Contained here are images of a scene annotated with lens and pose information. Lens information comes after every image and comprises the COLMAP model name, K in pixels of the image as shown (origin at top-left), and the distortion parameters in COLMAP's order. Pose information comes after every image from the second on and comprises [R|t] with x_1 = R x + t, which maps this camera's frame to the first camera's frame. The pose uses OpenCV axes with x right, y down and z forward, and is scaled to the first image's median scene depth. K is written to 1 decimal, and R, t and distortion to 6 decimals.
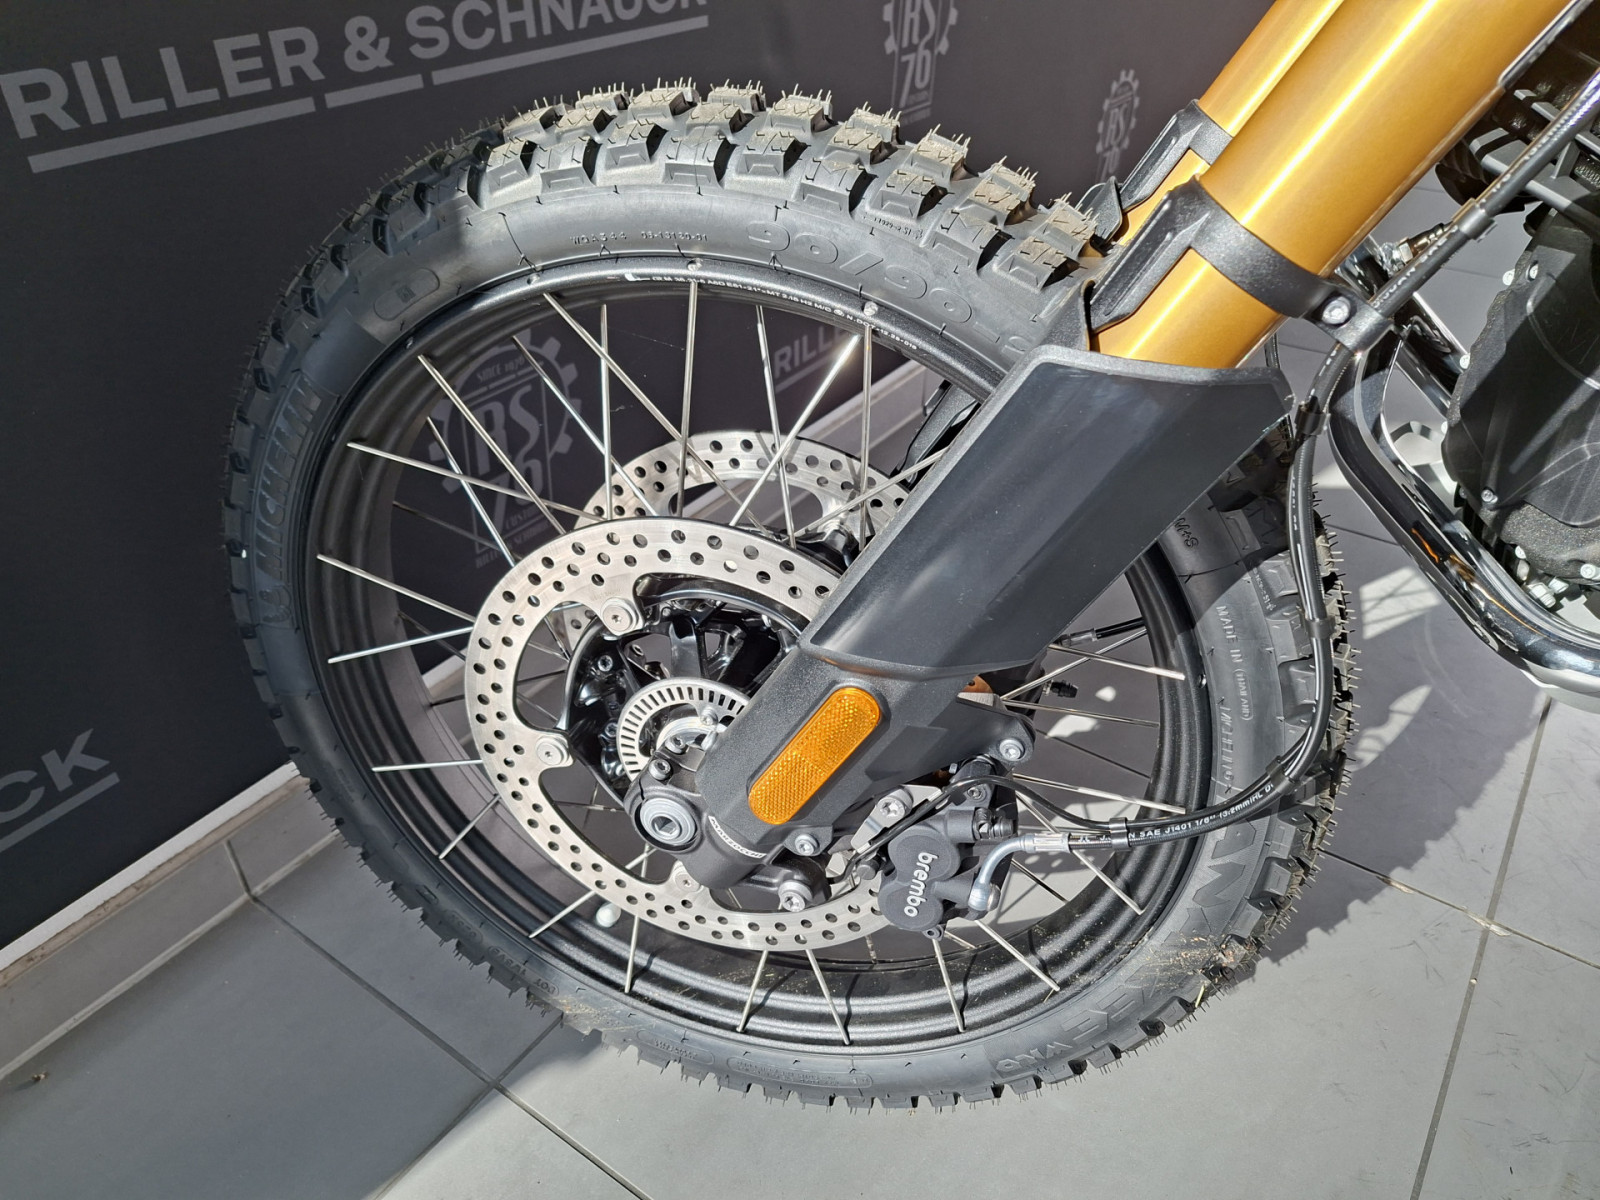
lens RADIAL K [[1080.8, 0, 800.0], [0, 1080.8, 600.0], [0, 0, 1]] dist [0.069102, -0.092970]
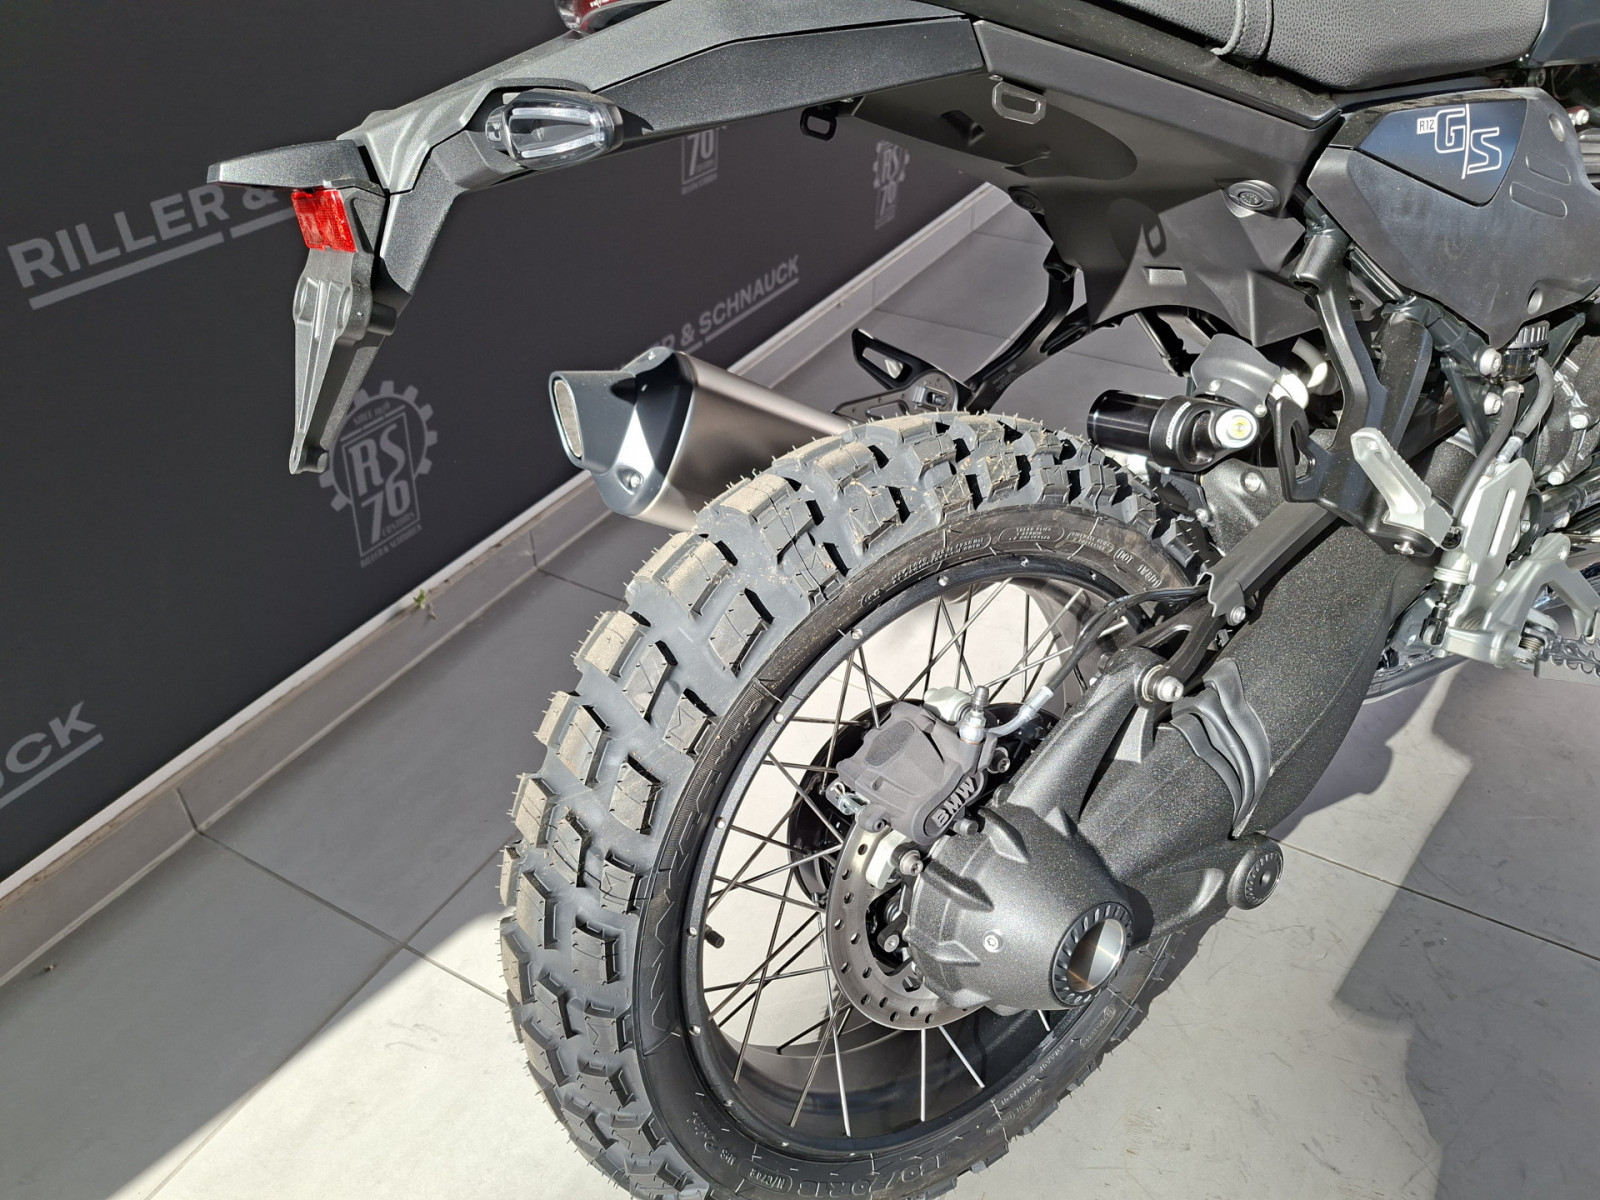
lens RADIAL K [[1147.1, 0, 798.0], [0, 1147.1, 632.1], [0, 0, 1]] dist [0.078768, -0.111901]
pose [[0.994995, -0.048504, 0.087364, 0.105959], [0.043834, 0.997546, 0.054601, -0.007353], [-0.089798, -0.050498, 0.994679, -0.471487]]
